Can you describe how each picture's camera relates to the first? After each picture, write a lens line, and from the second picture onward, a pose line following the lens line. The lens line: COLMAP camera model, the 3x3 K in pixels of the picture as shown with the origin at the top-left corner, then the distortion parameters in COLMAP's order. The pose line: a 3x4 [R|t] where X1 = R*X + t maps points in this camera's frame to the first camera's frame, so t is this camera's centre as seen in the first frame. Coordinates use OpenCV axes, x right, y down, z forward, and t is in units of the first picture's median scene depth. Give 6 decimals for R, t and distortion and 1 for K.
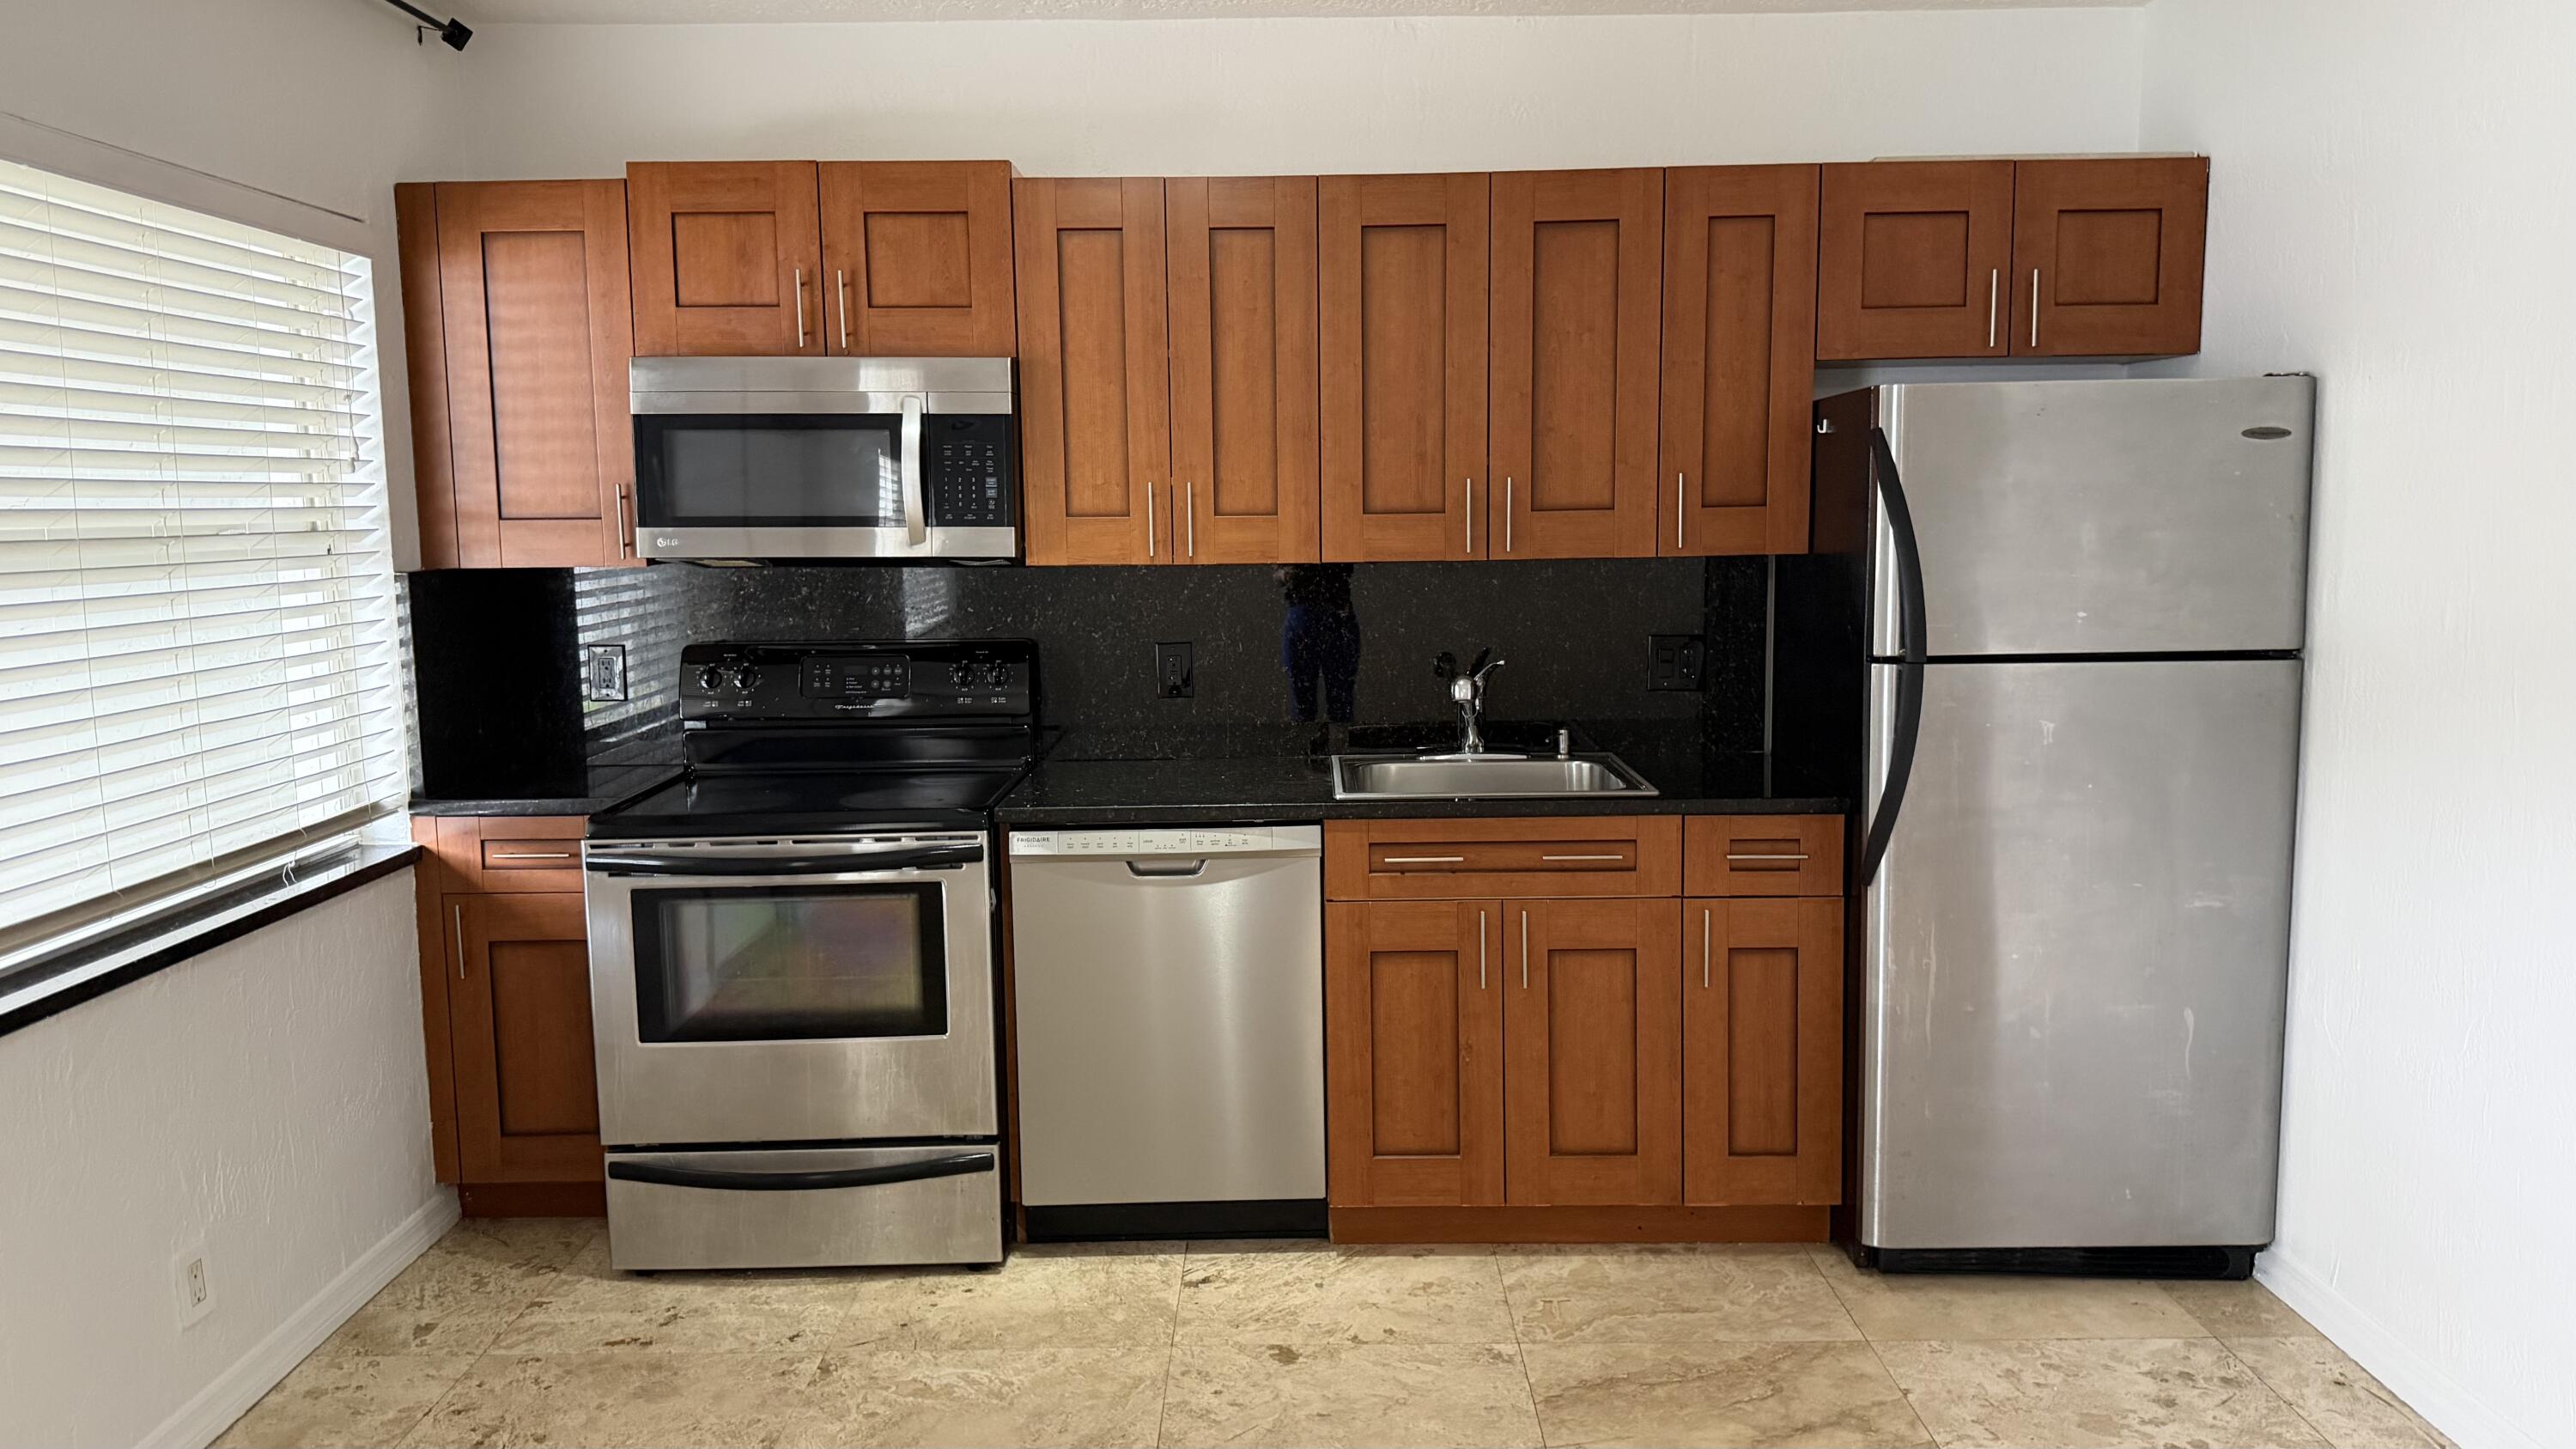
lens RADIAL K [[1776.7, 0, 1288.0], [0, 1776.7, 724.5], [0, 0, 1]] dist [0.102303, -0.188402]
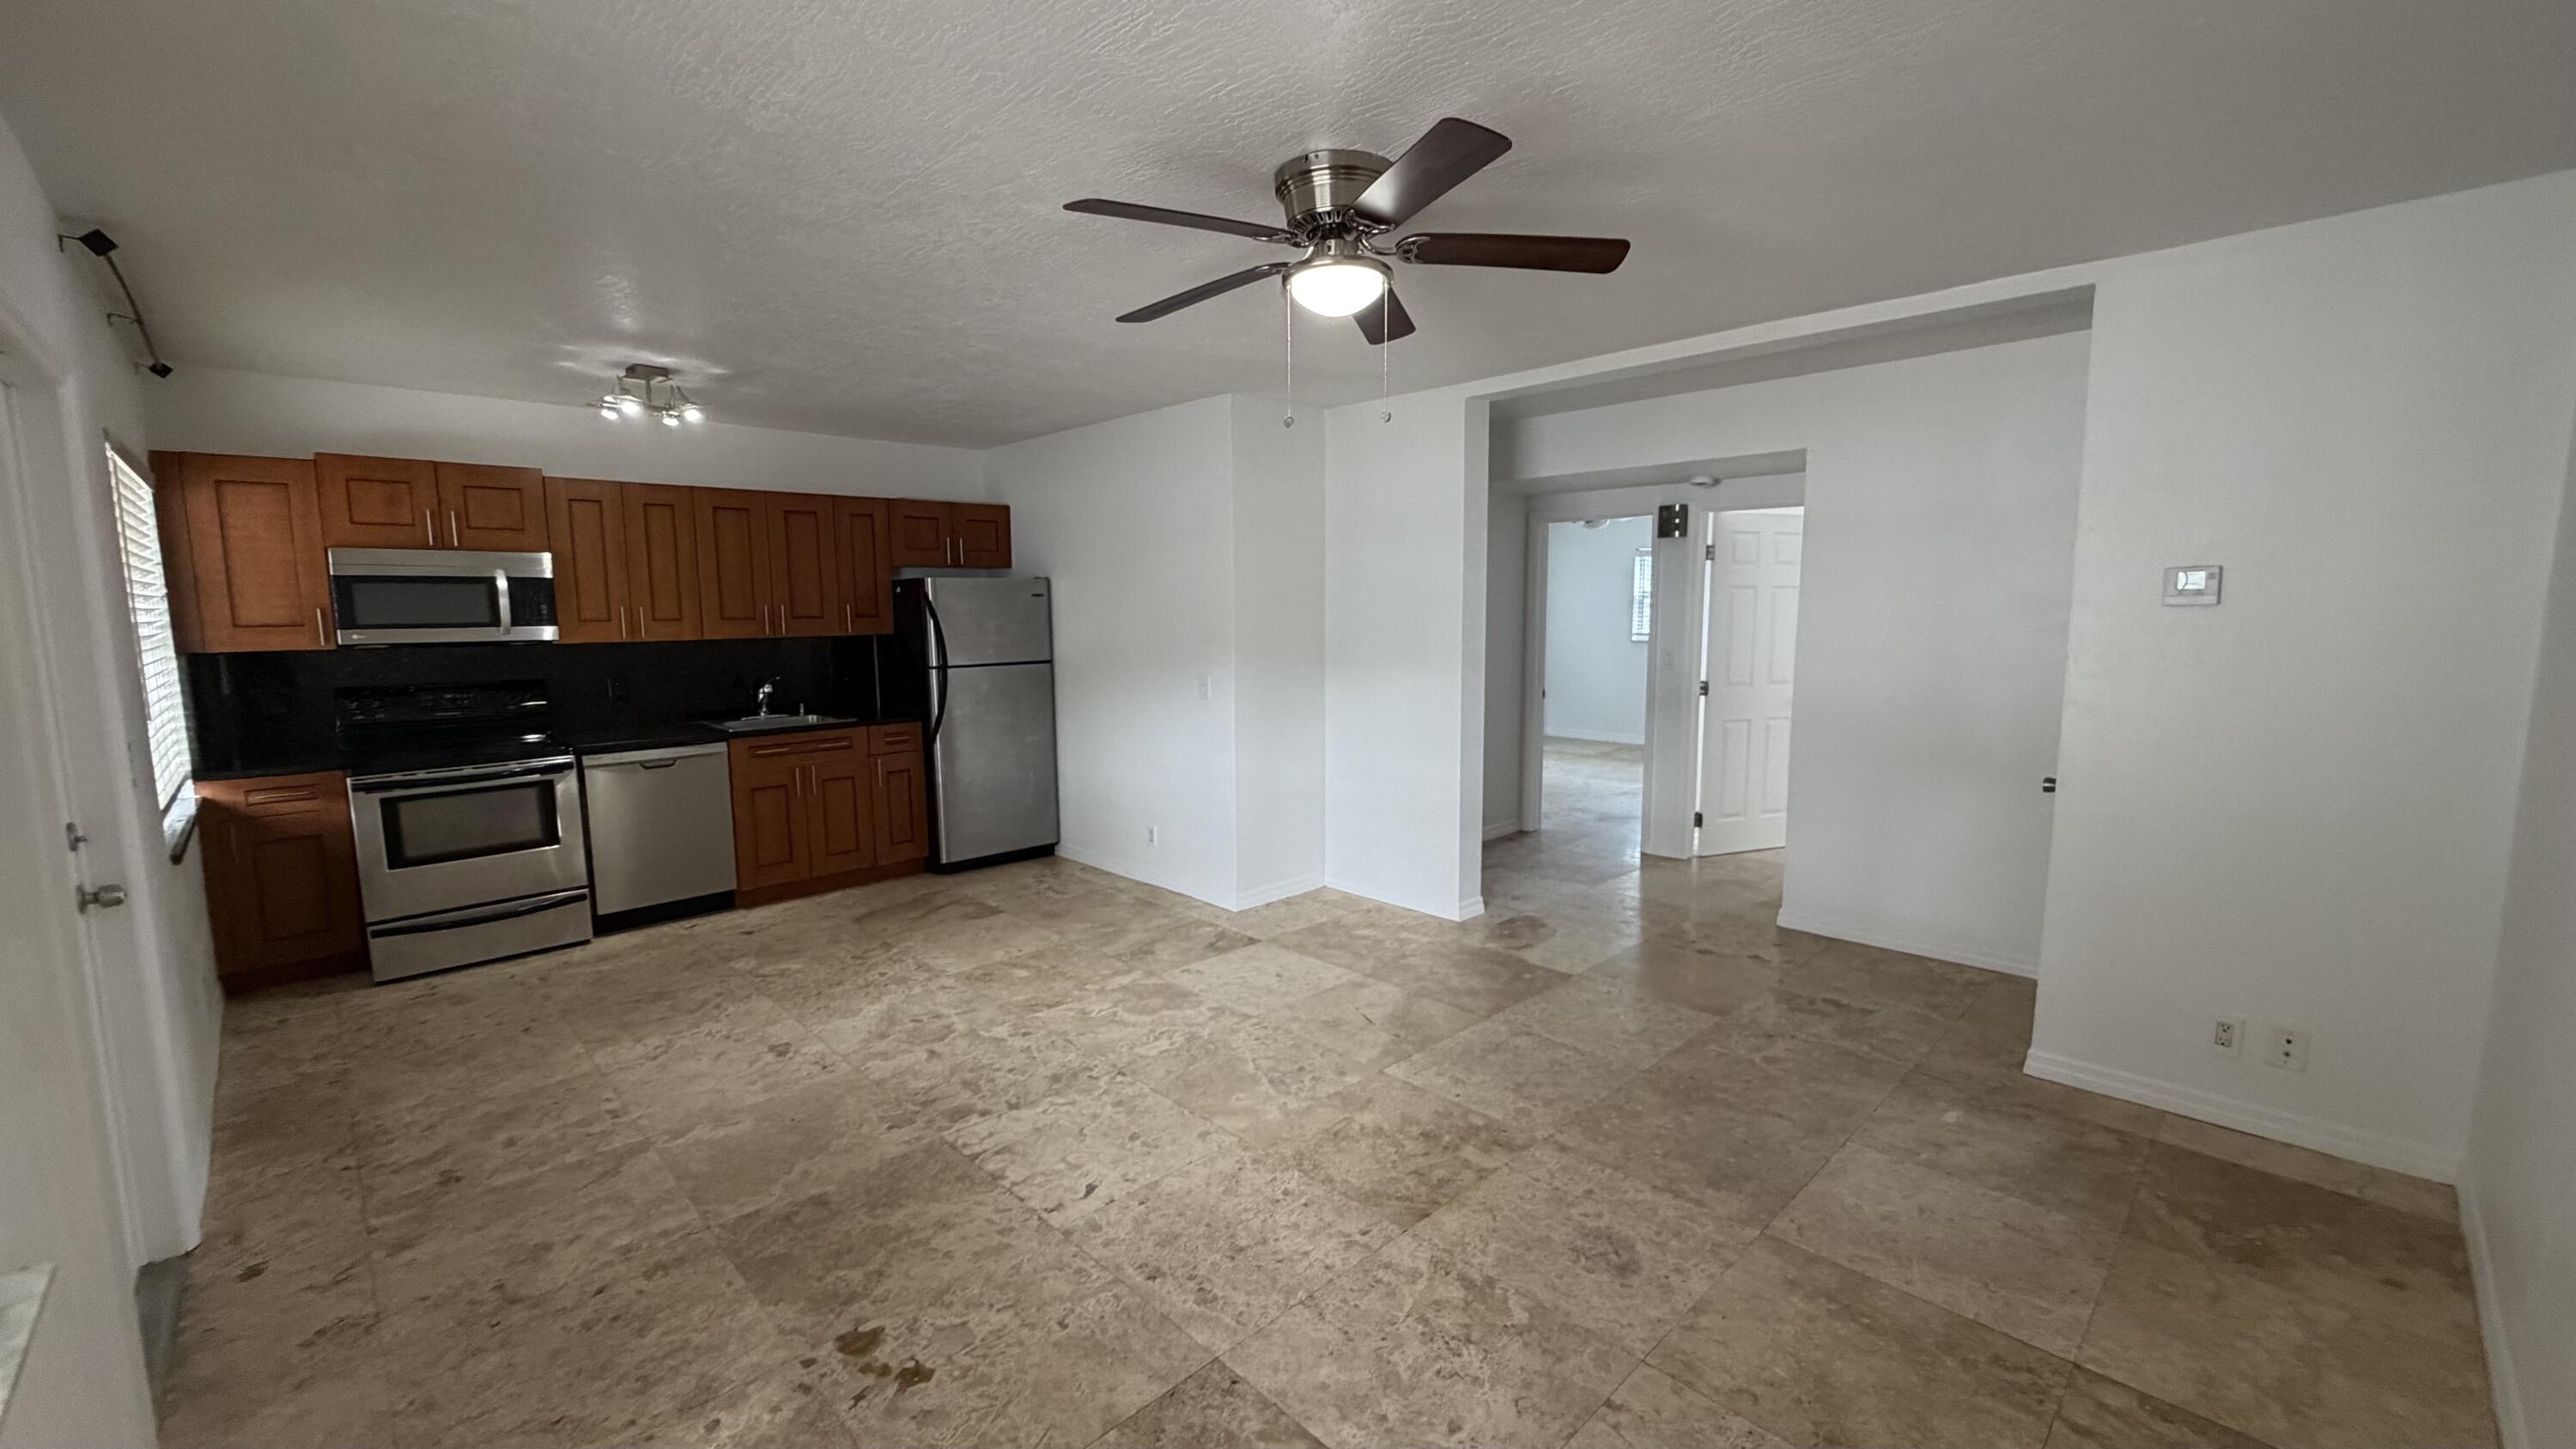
lens RADIAL K [[1026.4, 0, 1288.0], [0, 1026.4, 724.5], [0, 0, 1]] dist [-0.001294, -0.000010]
pose [[0.712206, -0.076720, 0.697765, -0.420268], [0.085526, 0.996088, 0.022225, 0.066201], [-0.696740, 0.043848, 0.715982, -0.602251]]
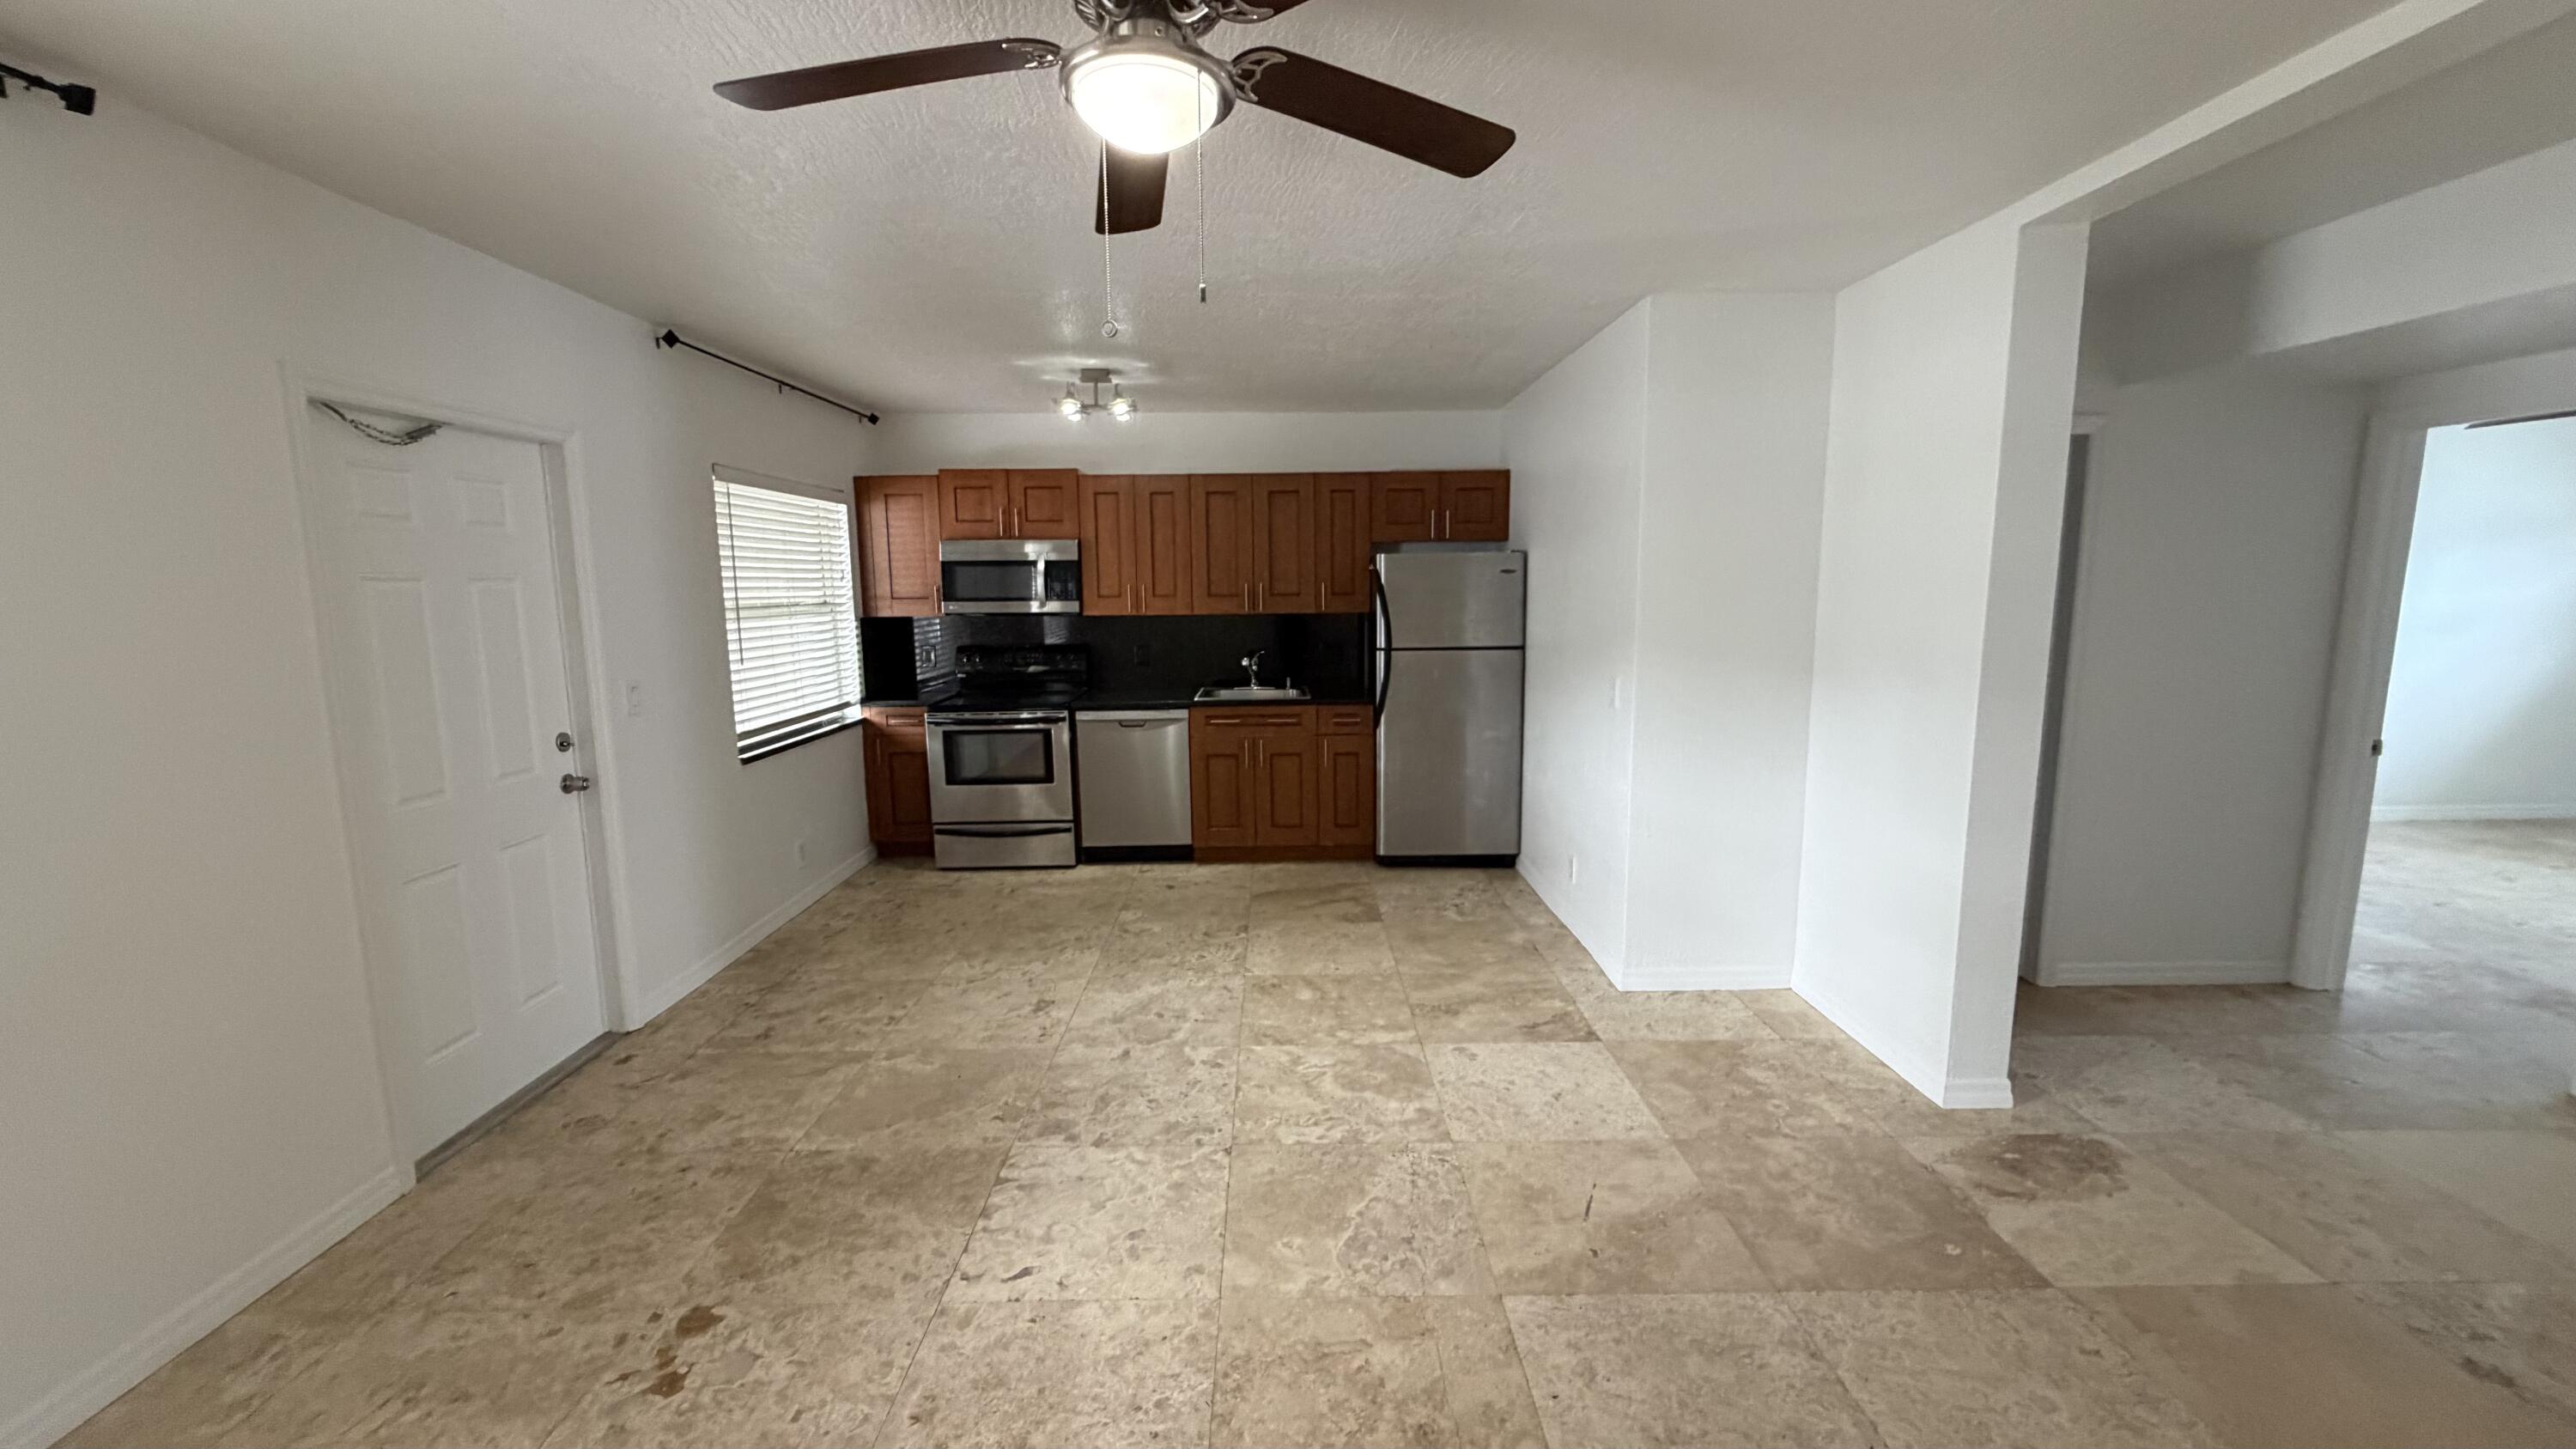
lens RADIAL K [[1026.4, 0, 1288.0], [0, 1026.4, 724.5], [0, 0, 1]] dist [-0.001294, -0.000010]
pose [[0.999890, 0.000597, 0.014840, 0.146026], [-0.000836, 0.999869, 0.016169, 0.052902], [-0.014829, -0.016179, 0.999759, -0.590471]]
